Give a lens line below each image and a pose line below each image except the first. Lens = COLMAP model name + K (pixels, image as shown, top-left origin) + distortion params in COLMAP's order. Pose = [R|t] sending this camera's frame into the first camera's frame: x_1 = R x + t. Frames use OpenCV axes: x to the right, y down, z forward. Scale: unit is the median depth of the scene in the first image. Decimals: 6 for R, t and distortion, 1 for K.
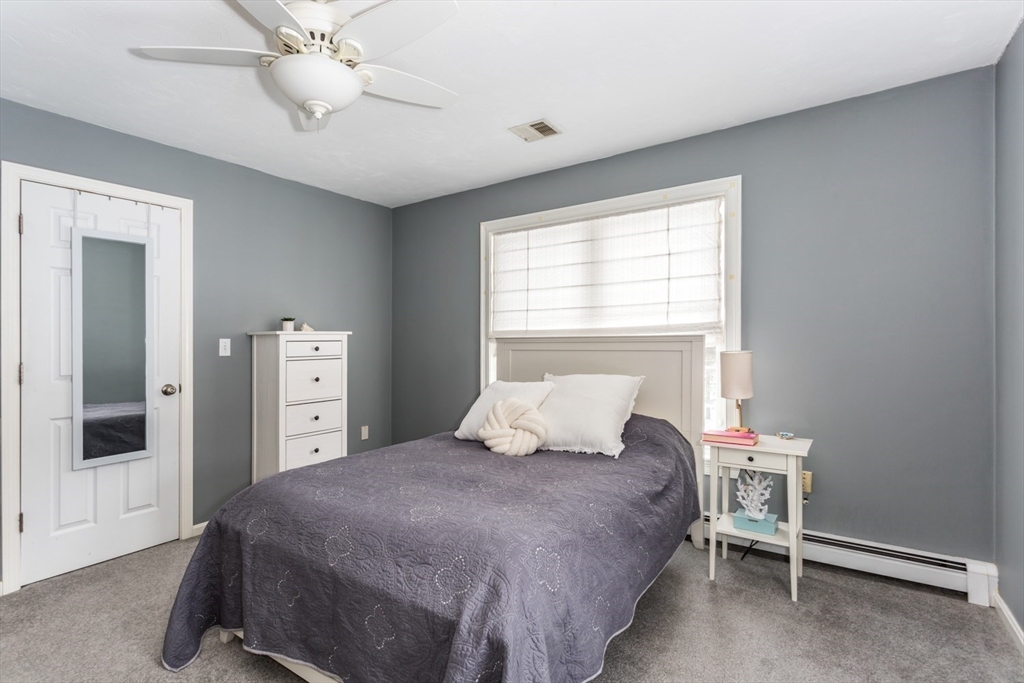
lens RADIAL K [[481.1, 0, 512.0], [0, 481.1, 341.5], [0, 0, 1]] dist [-0.004716, 0.000061]
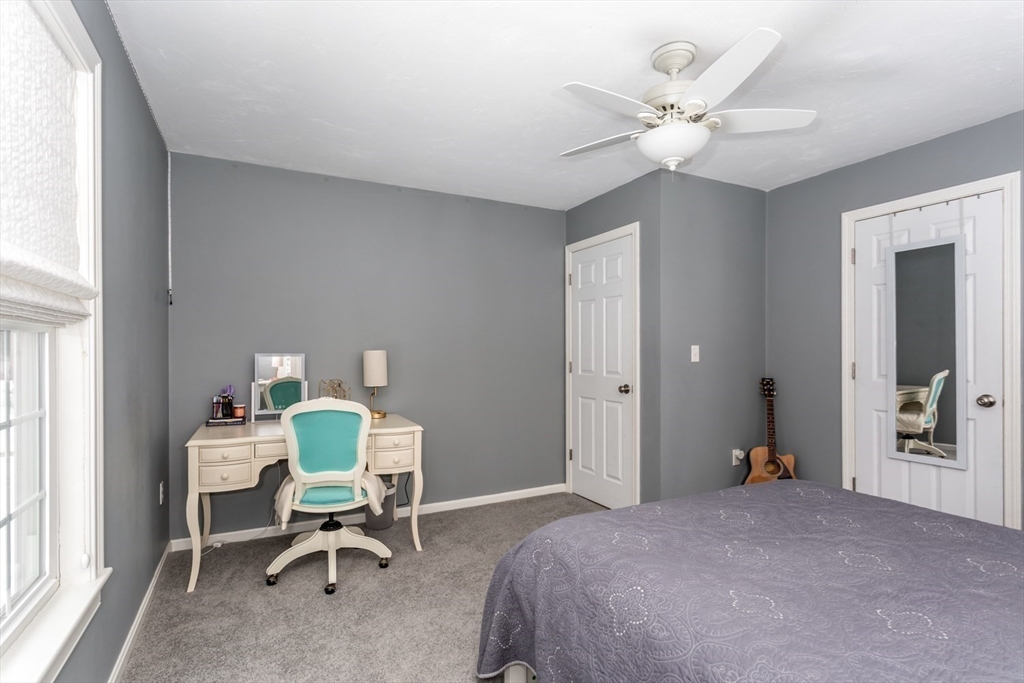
lens RADIAL K [[481.1, 0, 512.0], [0, 481.1, 341.5], [0, 0, 1]] dist [-0.004716, 0.000061]
pose [[-0.462913, -0.003072, -0.886399, 0.495098], [0.014077, 0.999842, -0.010817, -0.011083], [0.886292, -0.017485, -0.462797, 0.684154]]
